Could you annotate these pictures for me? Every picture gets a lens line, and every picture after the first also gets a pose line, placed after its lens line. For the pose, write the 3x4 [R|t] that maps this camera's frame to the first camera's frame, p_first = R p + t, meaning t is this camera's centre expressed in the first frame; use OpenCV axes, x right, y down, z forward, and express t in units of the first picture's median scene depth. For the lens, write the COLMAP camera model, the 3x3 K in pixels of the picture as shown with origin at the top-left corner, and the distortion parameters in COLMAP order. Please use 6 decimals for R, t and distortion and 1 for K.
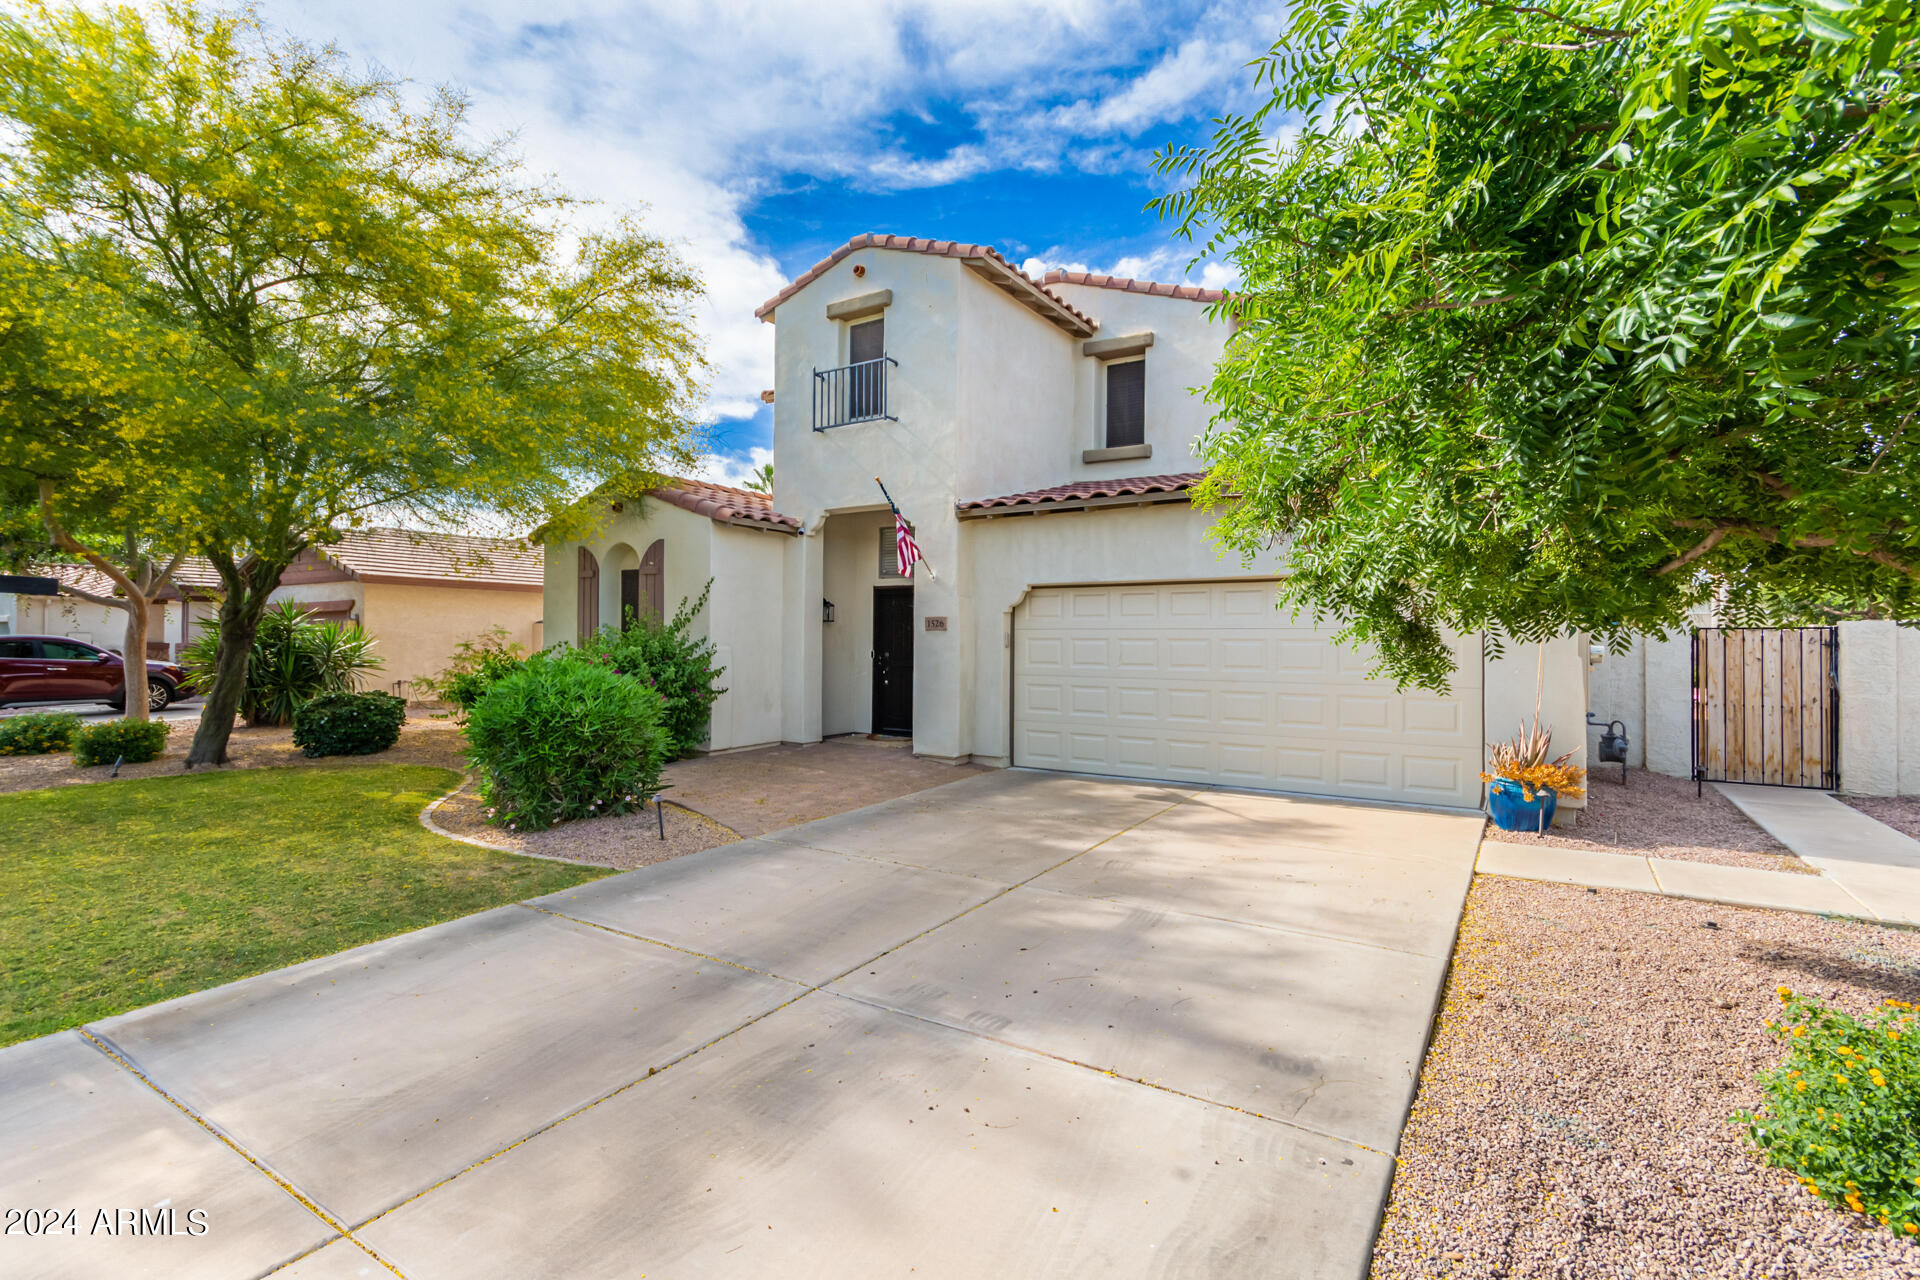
lens RADIAL K [[884.0, 0, 972.3], [0, 884.0, 624.4], [0, 0, 1]] dist [0.004294, 0.000449]
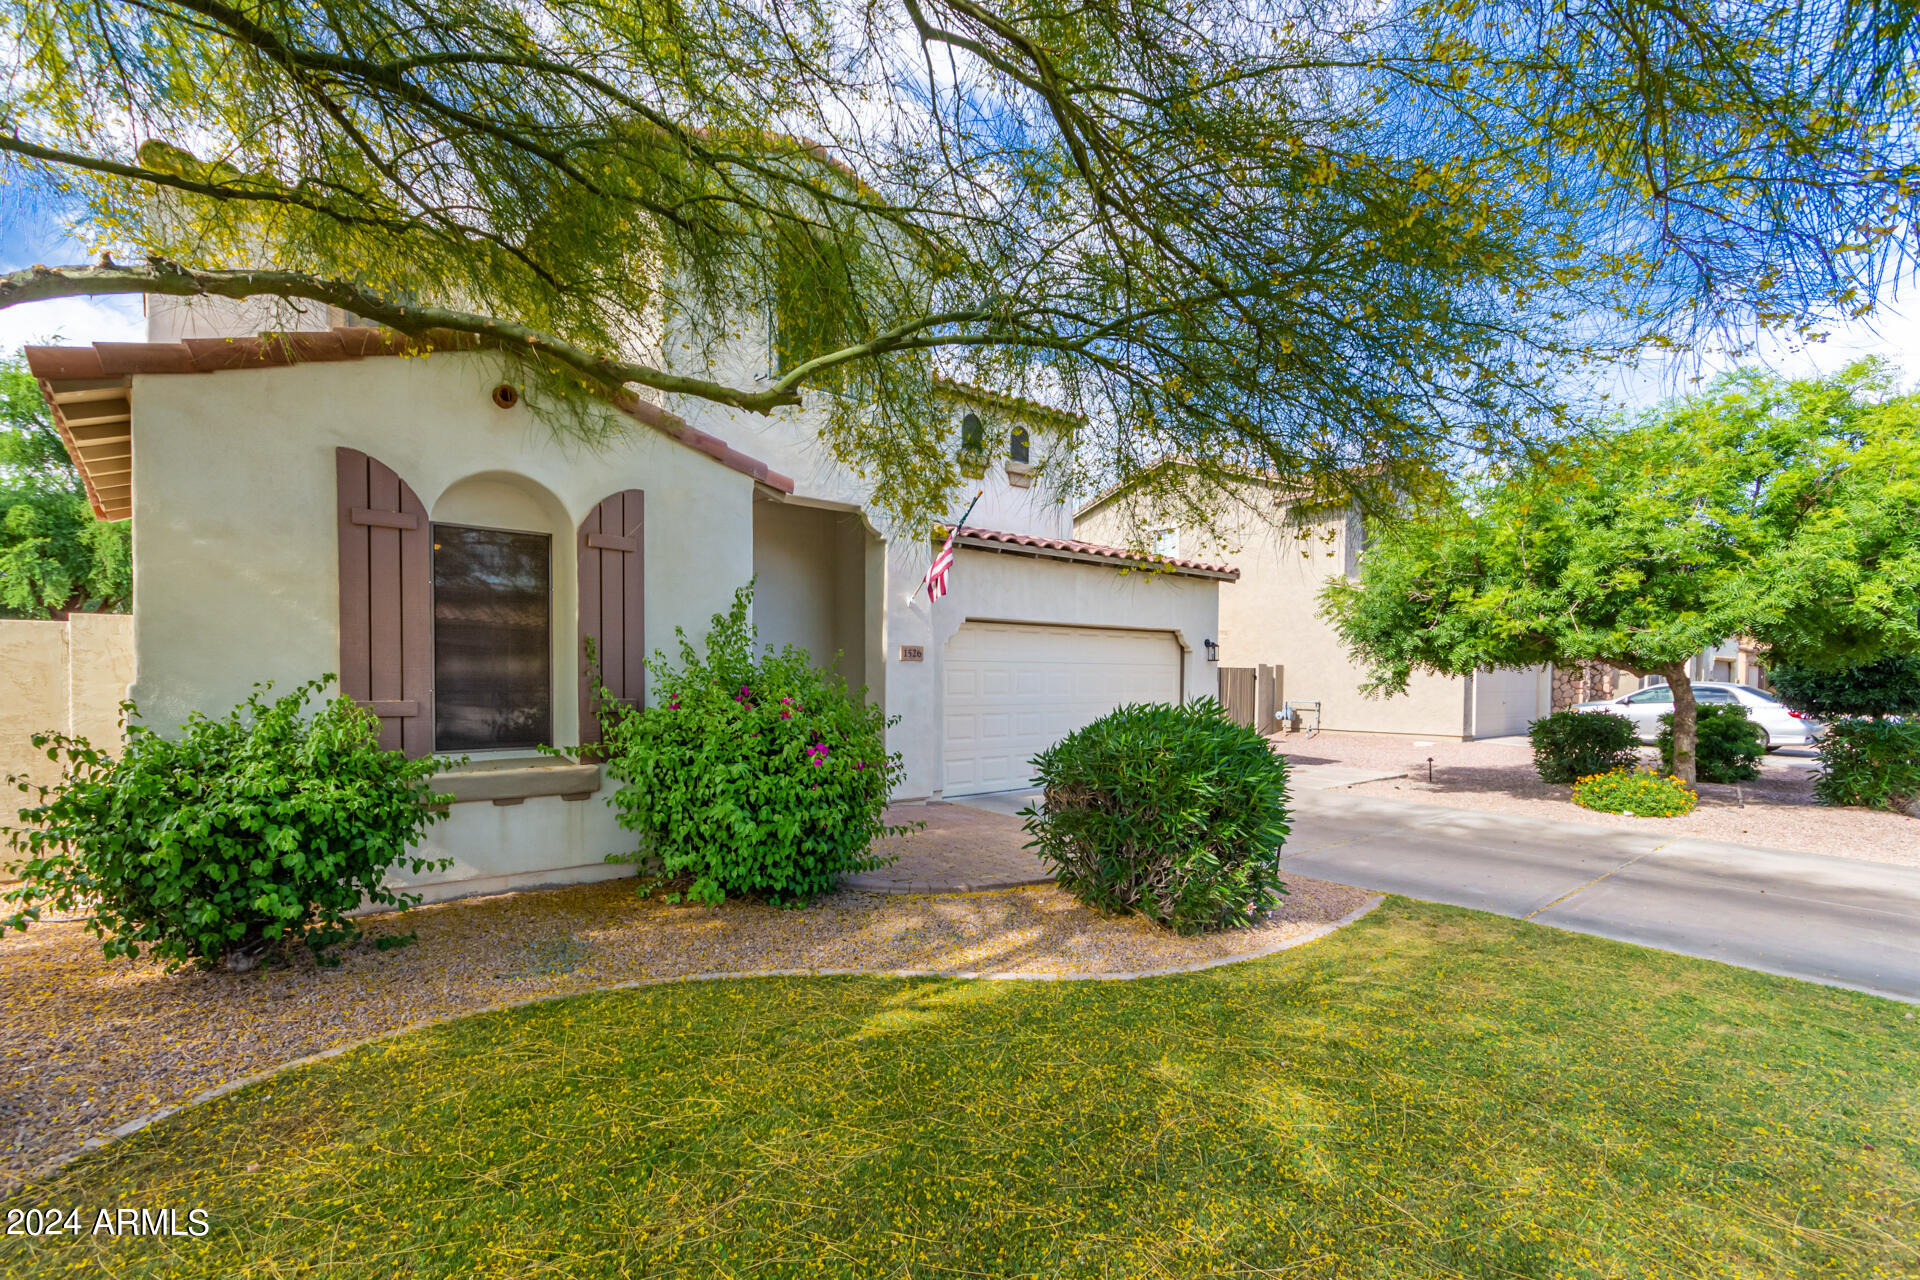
lens RADIAL K [[898.9, 0, 955.7], [0, 898.9, 684.6], [0, 0, 1]] dist [0.006514, 0.000454]
pose [[0.277917, -0.019561, 0.960406, -0.887793], [-0.028083, 0.999200, 0.028477, 0.003697], [-0.960195, -0.034885, 0.277145, 0.681173]]
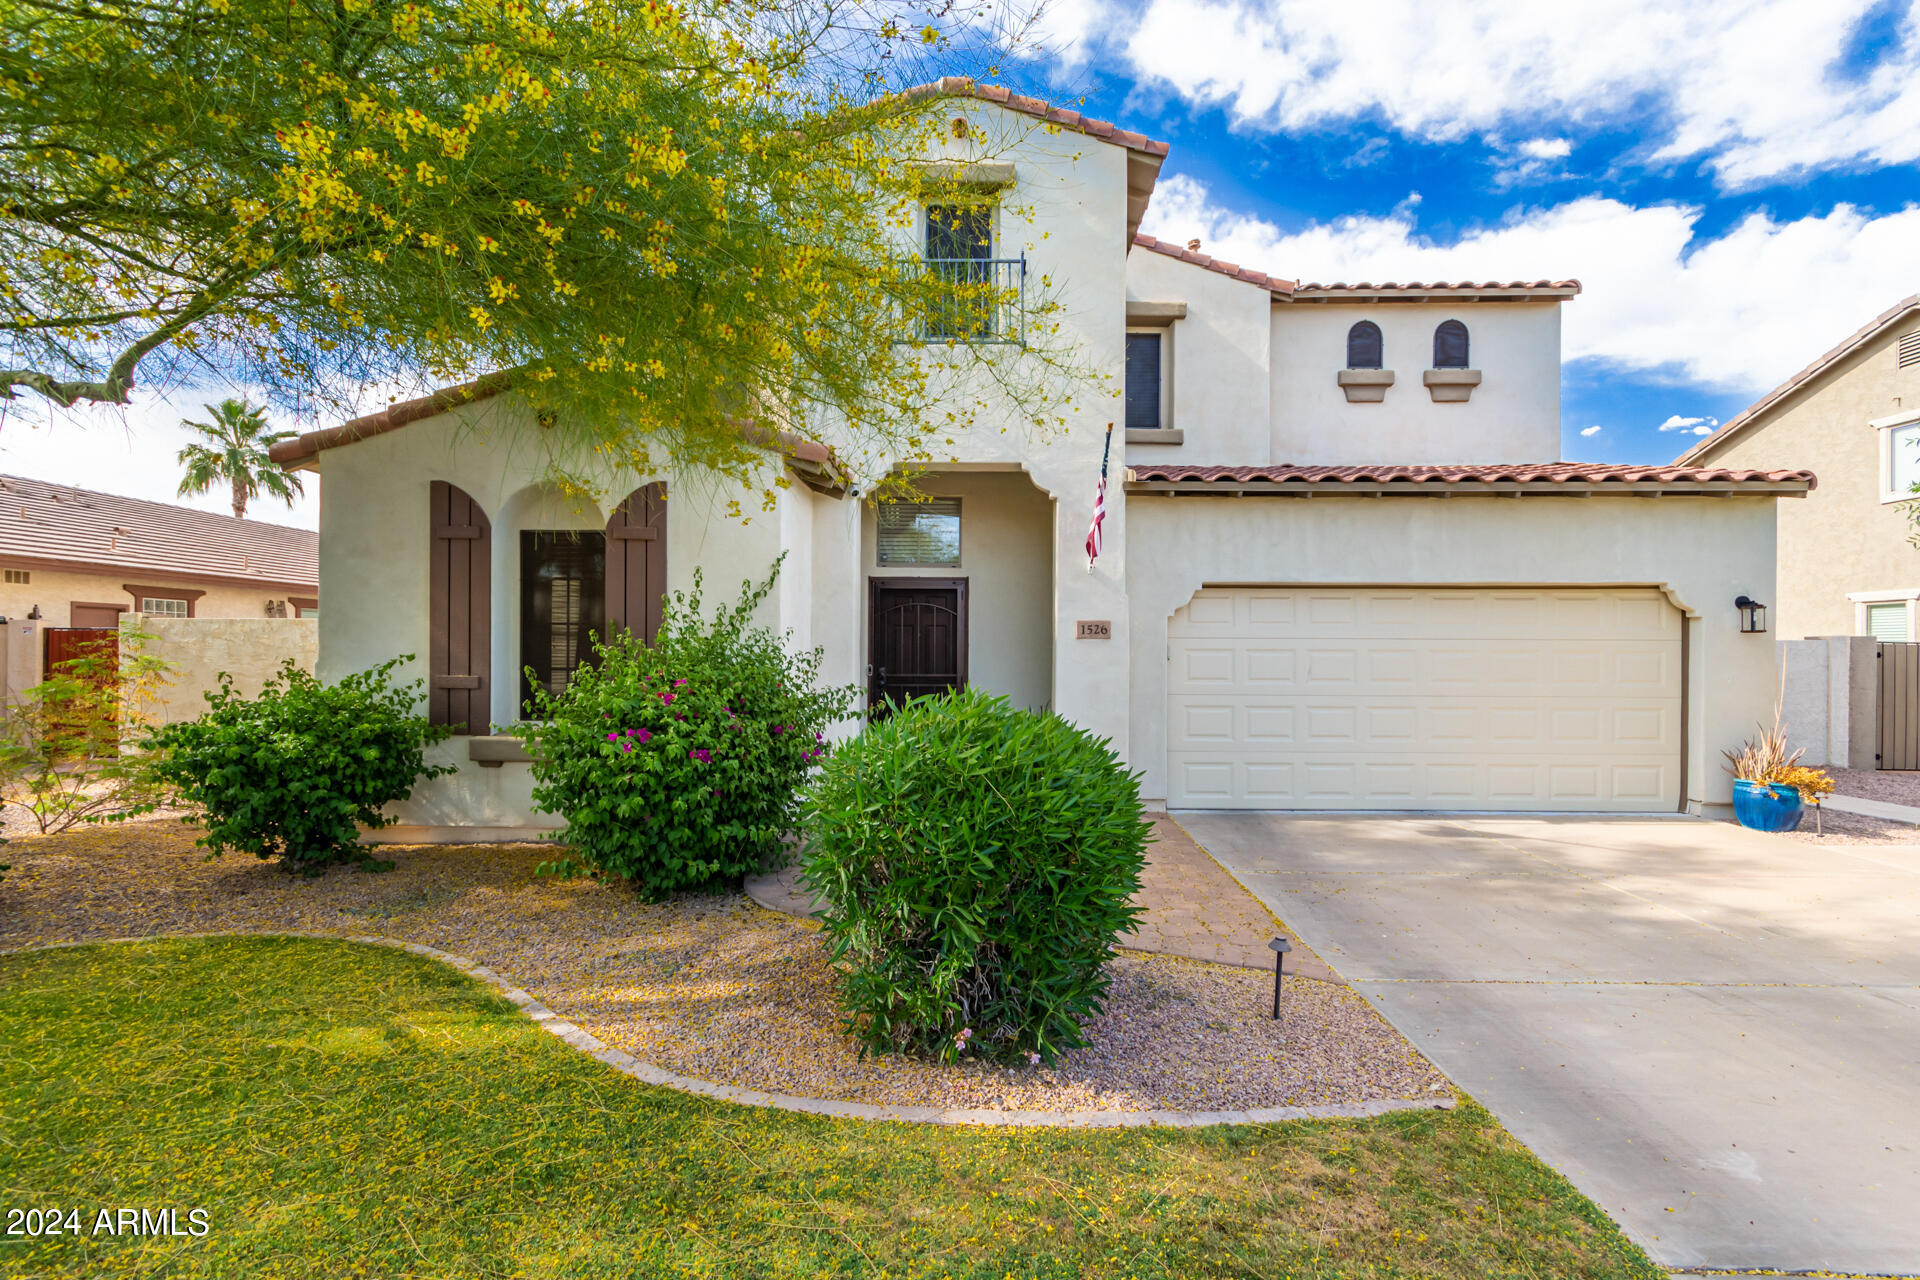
lens RADIAL K [[884.0, 0, 960.8], [0, 884.0, 647.5], [0, 0, 1]] dist [0.004294, 0.000449]
pose [[0.847178, -0.000177, 0.531310, -0.521132], [-0.008760, 0.999859, 0.014302, 0.004267], [-0.531238, -0.016770, 0.847057, 0.411803]]
